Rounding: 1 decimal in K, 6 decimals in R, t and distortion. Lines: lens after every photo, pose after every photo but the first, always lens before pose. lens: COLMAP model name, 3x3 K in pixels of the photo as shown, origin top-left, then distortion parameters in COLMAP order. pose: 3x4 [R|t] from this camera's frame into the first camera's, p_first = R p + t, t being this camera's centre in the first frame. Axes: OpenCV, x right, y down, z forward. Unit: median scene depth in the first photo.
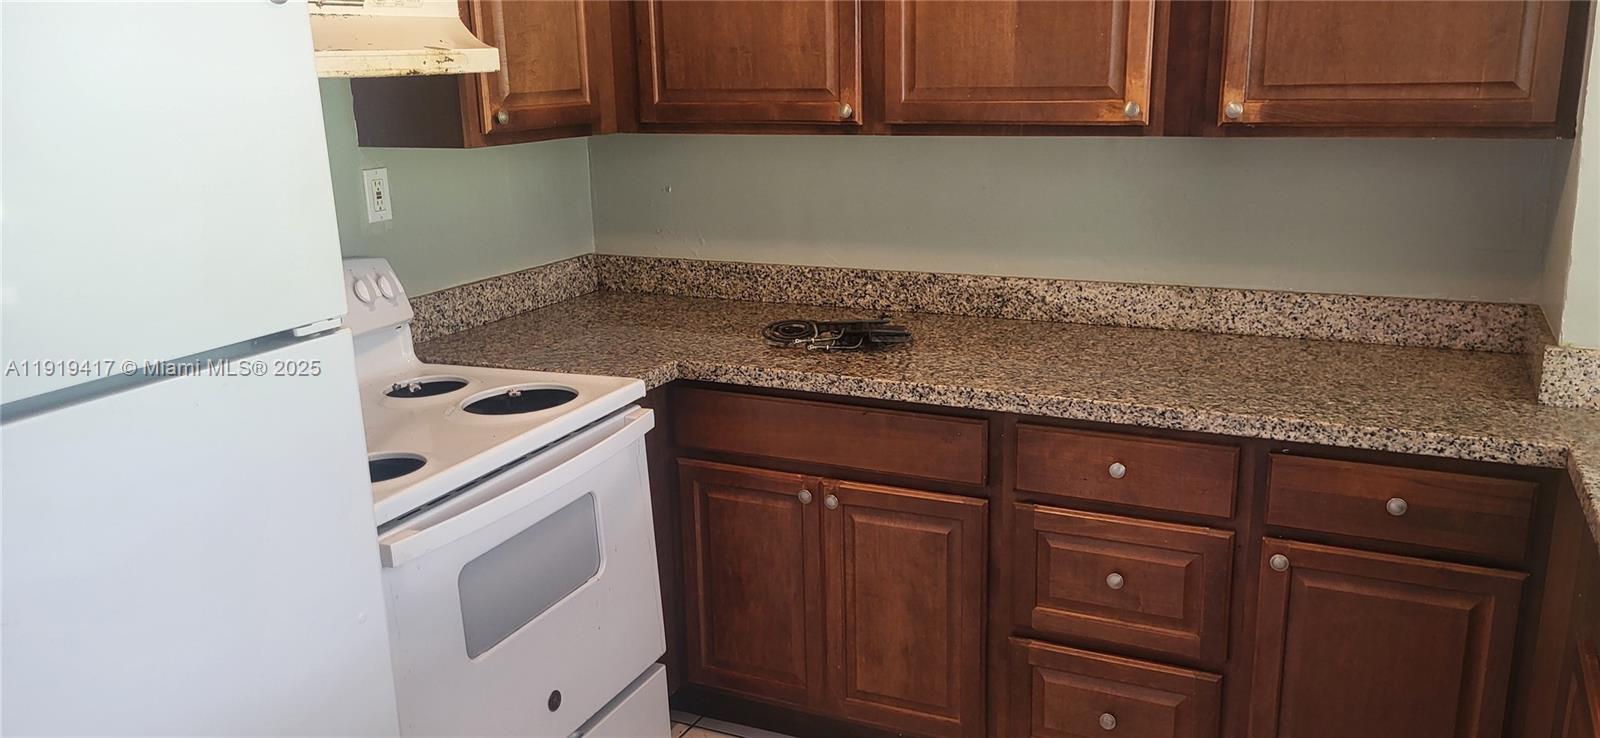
lens RADIAL K [[1223.3, 0, 802.7], [0, 1223.3, 374.4], [0, 0, 1]] dist [0.047870, -0.034822]
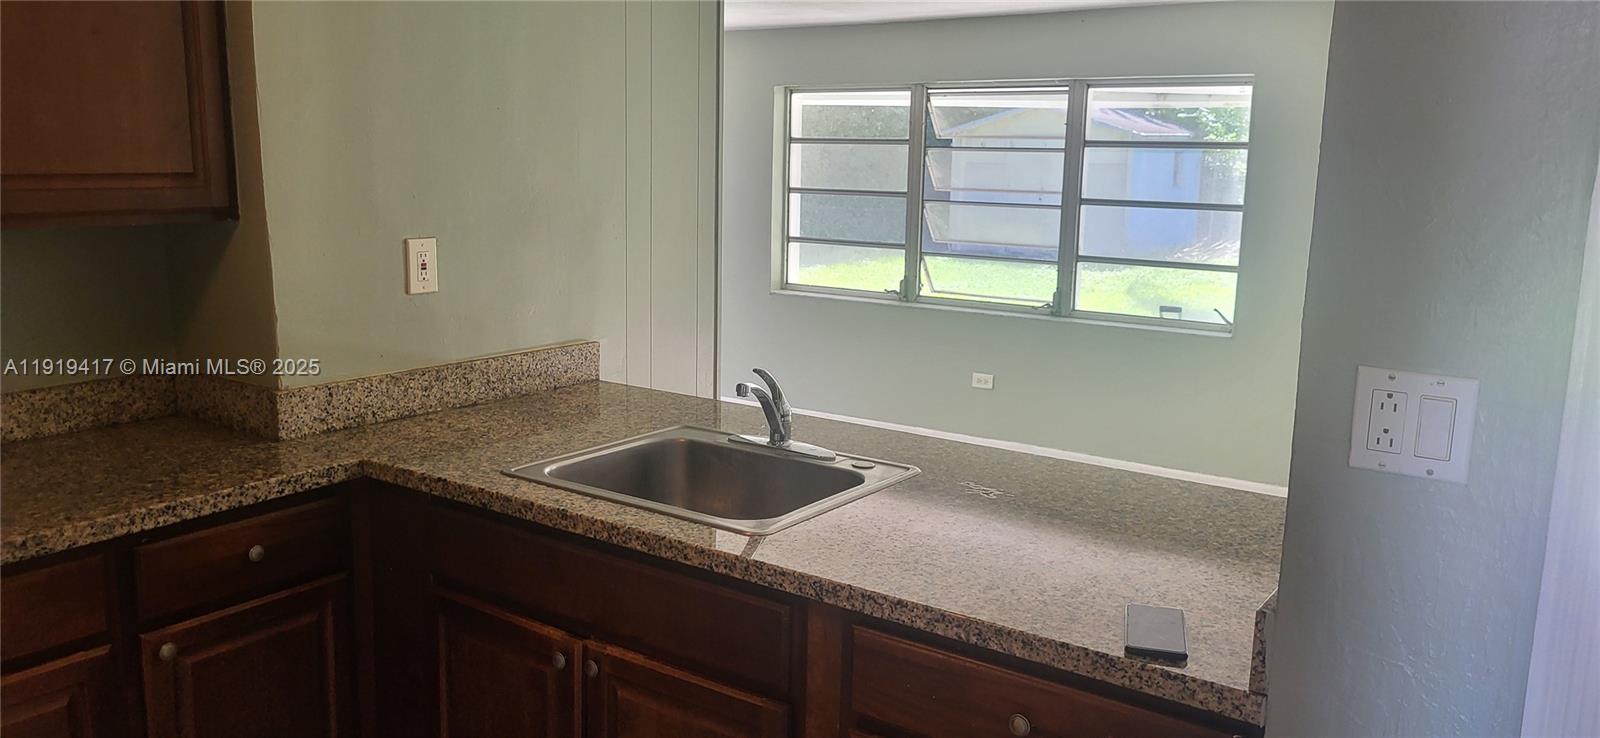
lens RADIAL K [[1223.3, 0, 784.8], [0, 1223.3, 364.3], [0, 0, 1]] dist [0.047870, -0.034822]
pose [[0.180216, -0.152701, 0.971702, -0.409005], [0.229966, 0.967039, 0.109318, -0.058135], [-0.956367, 0.203757, 0.209392, 0.248663]]
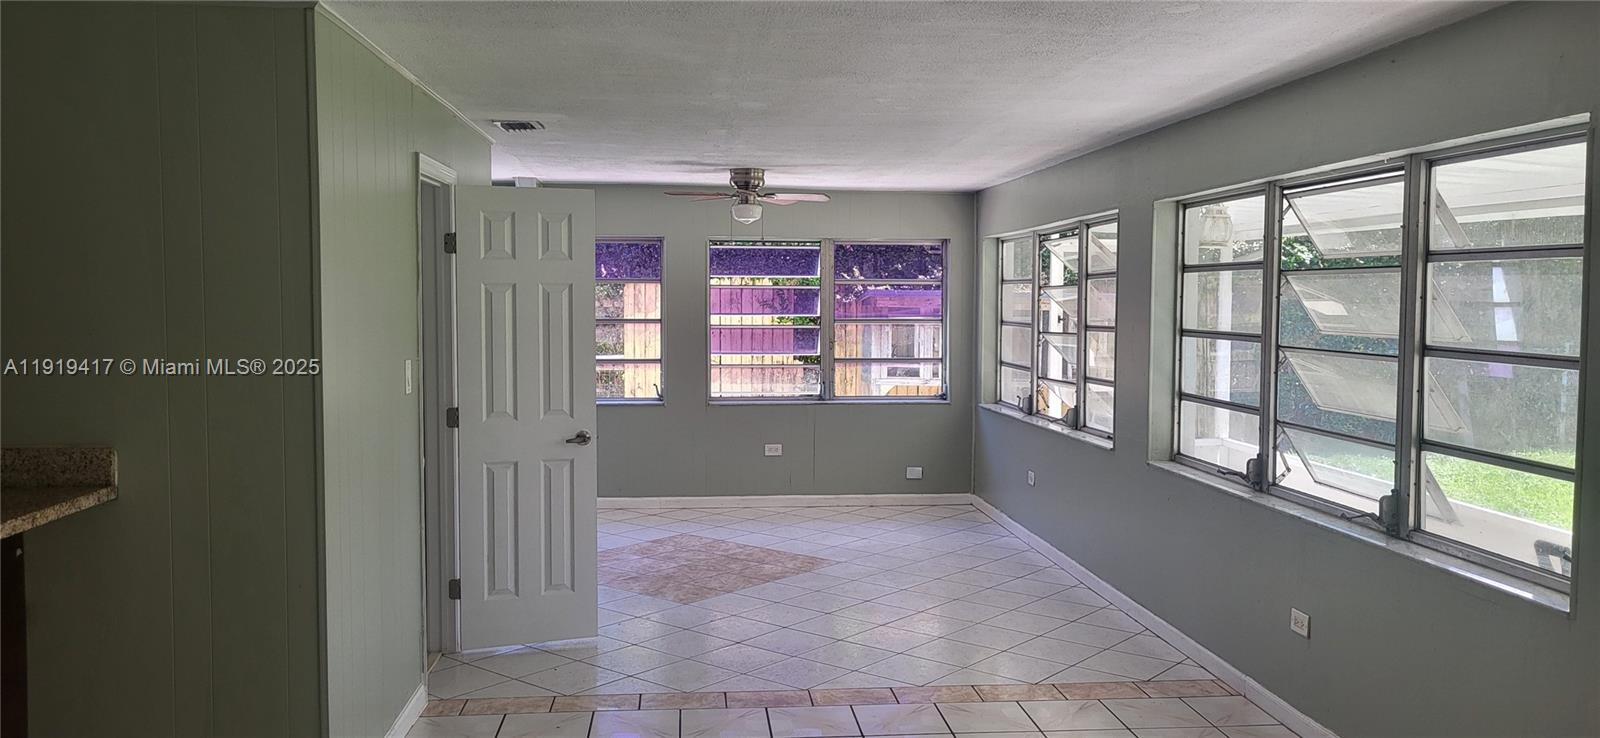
lens RADIAL K [[1223.3, 0, 795.7], [0, 1223.3, 356.9], [0, 0, 1]] dist [0.047870, -0.034822]
pose [[0.861992, -0.004897, 0.506898, 0.842143], [0.109860, 0.977993, -0.177372, 0.252485], [-0.494874, 0.208581, 0.843560, -0.865315]]
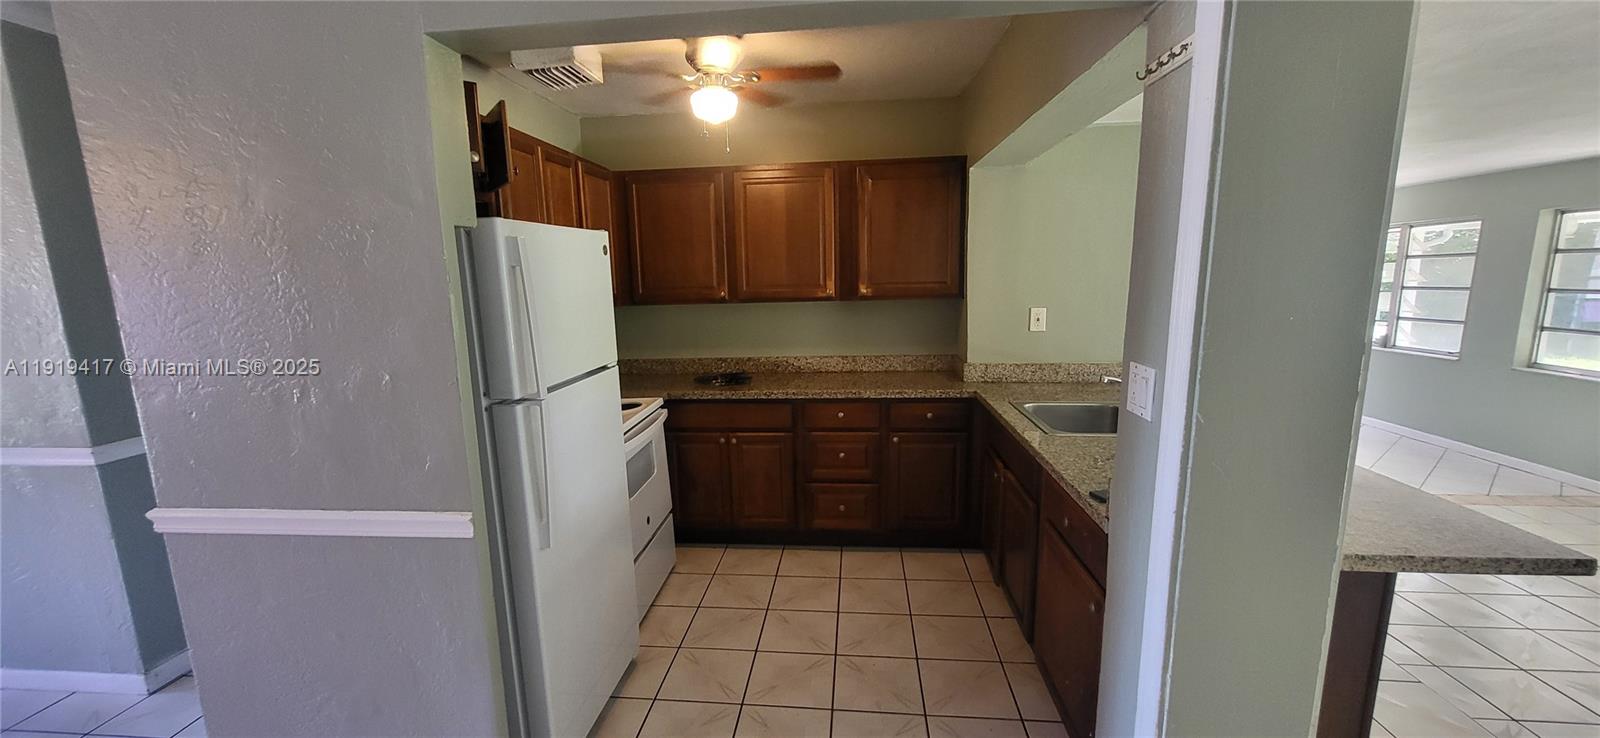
lens RADIAL K [[634.7, 0, 784.8], [0, 634.7, 383.3], [0, 0, 1]] dist [0.002025, -0.001448]
pose [[0.945600, -0.057724, 0.320168, -0.316903], [0.087082, 0.993132, -0.078136, 0.102628], [-0.313459, 0.101766, 0.944133, -0.341927]]
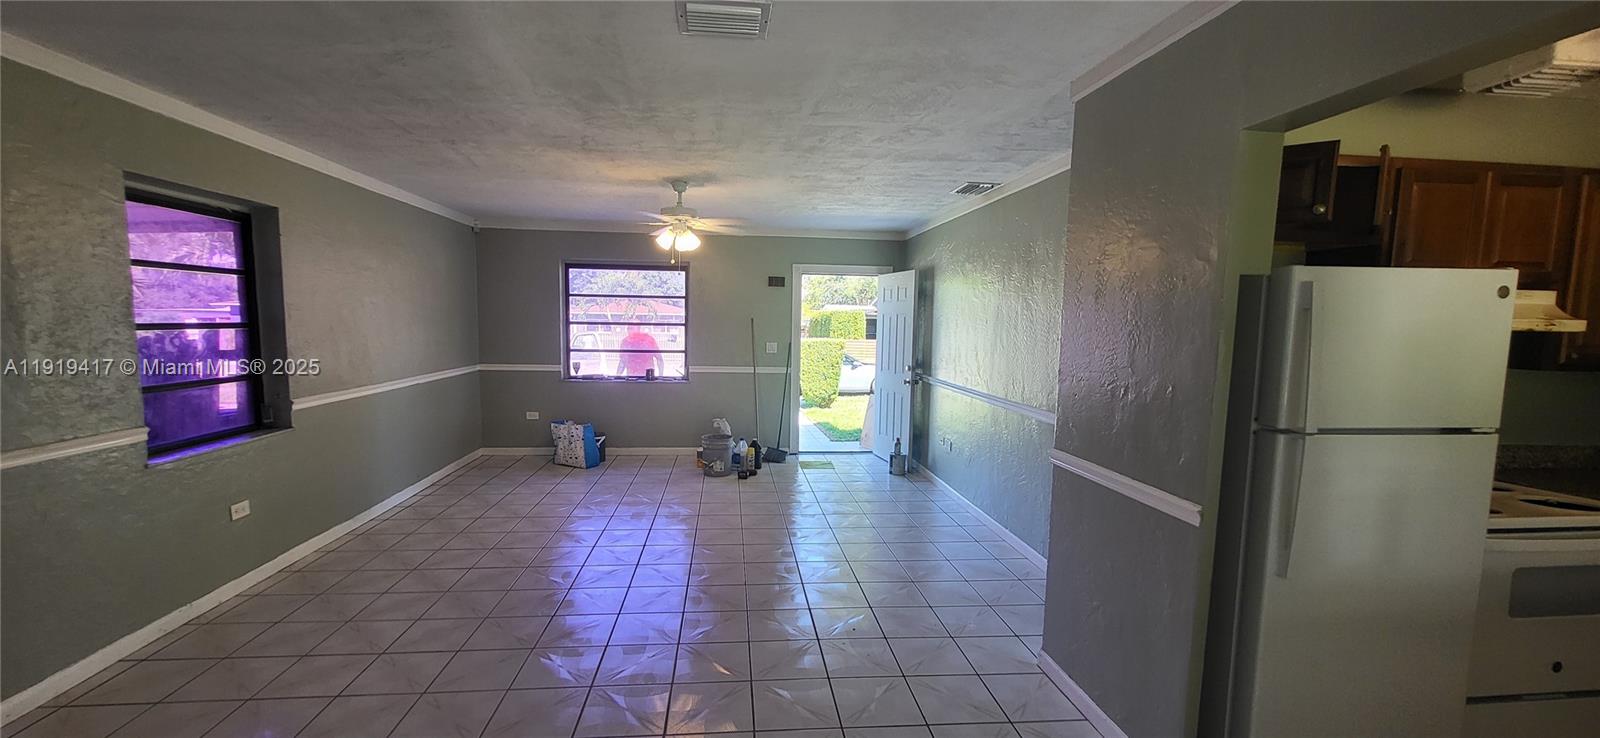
lens RADIAL K [[634.7, 0, 793.3], [0, 634.7, 385.3], [0, 0, 1]] dist [0.002025, -0.001448]
pose [[0.512360, 0.119628, -0.850398, -0.030551], [-0.248573, 0.968519, -0.013519, 0.144938], [0.822009, 0.218313, 0.525966, -0.481957]]
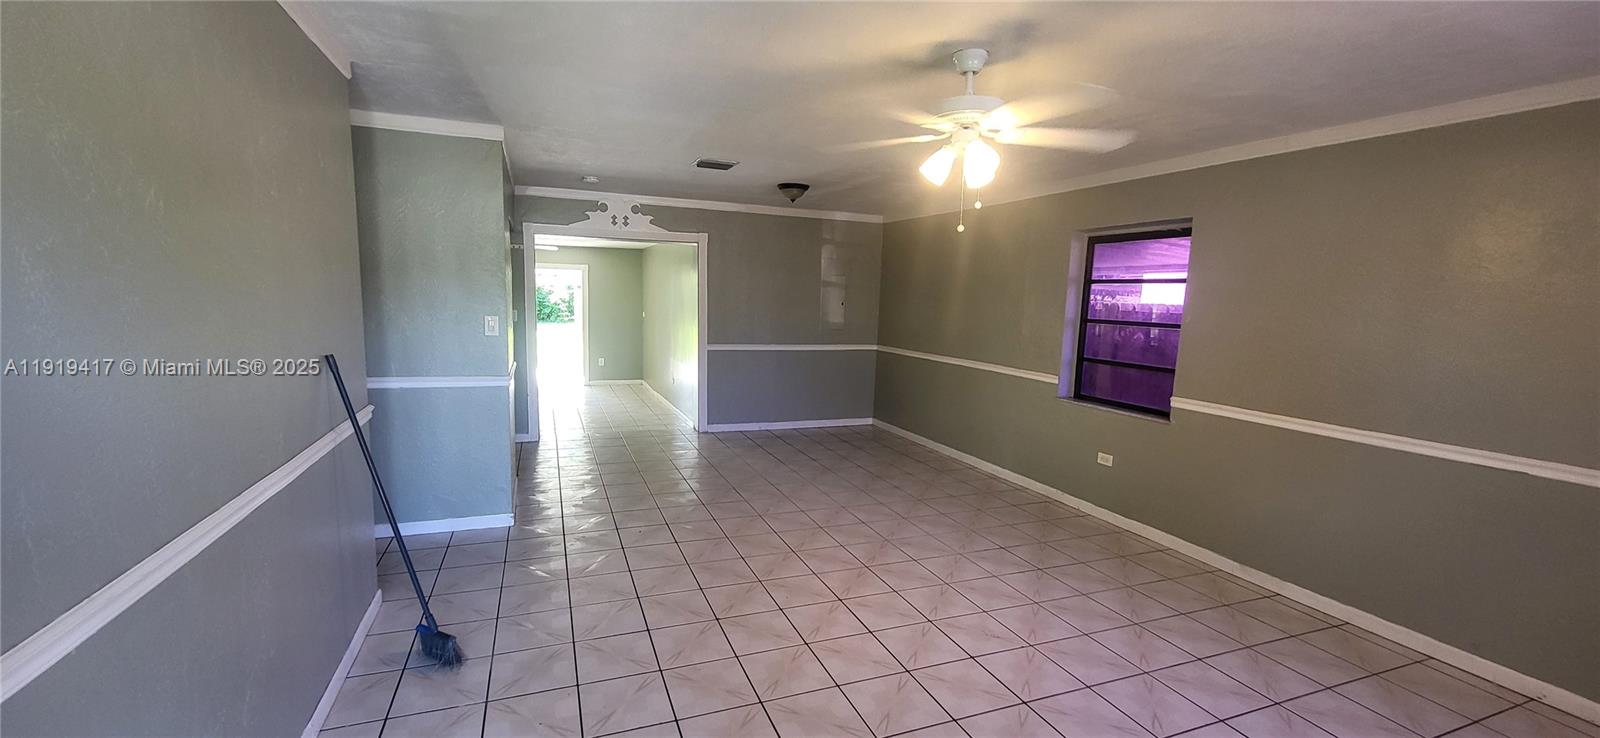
lens RADIAL K [[634.7, 0, 785.2], [0, 634.7, 381.6], [0, 0, 1]] dist [0.002025, -0.001448]
pose [[-0.719035, -0.091338, 0.688945, -2.466412], [0.169186, 0.938496, 0.300999, -0.260274], [-0.674066, 0.332989, -0.659359, 1.159122]]
